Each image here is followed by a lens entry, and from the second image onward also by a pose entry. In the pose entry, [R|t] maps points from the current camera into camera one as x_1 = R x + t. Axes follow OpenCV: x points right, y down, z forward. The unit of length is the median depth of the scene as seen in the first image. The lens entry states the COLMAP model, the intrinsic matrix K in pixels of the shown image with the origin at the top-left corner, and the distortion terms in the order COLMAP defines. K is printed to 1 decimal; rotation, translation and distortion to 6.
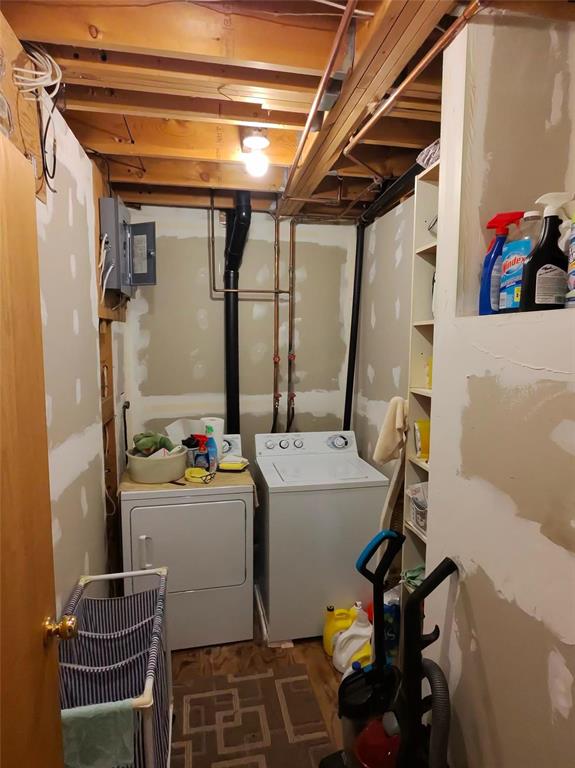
lens RADIAL K [[454.8, 0, 287.0], [0, 454.8, 387.4], [0, 0, 1]] dist [-0.001183, 0.000754]
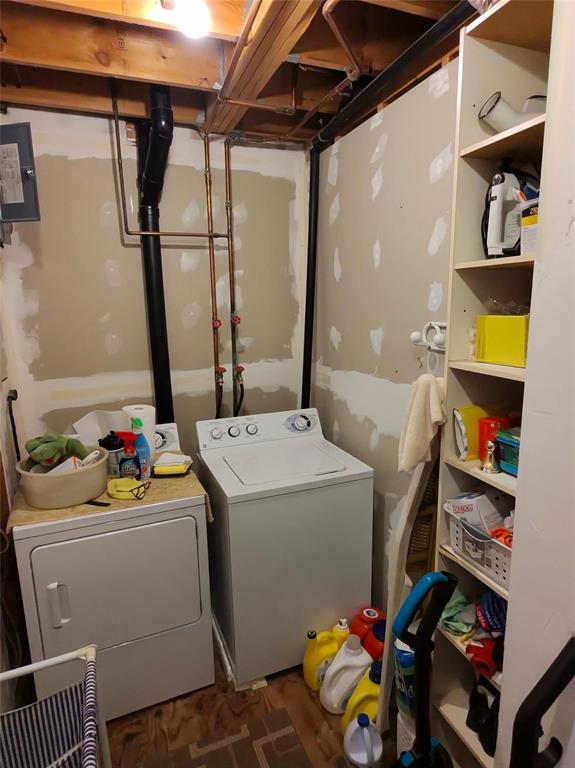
lens RADIAL K [[454.8, 0, 287.0], [0, 454.8, 387.4], [0, 0, 1]] dist [-0.001183, 0.000754]
pose [[0.981112, -0.060381, 0.183775, -0.064036], [0.044333, 0.994935, 0.090218, -0.021557], [-0.188291, -0.080367, 0.978819, 0.238077]]
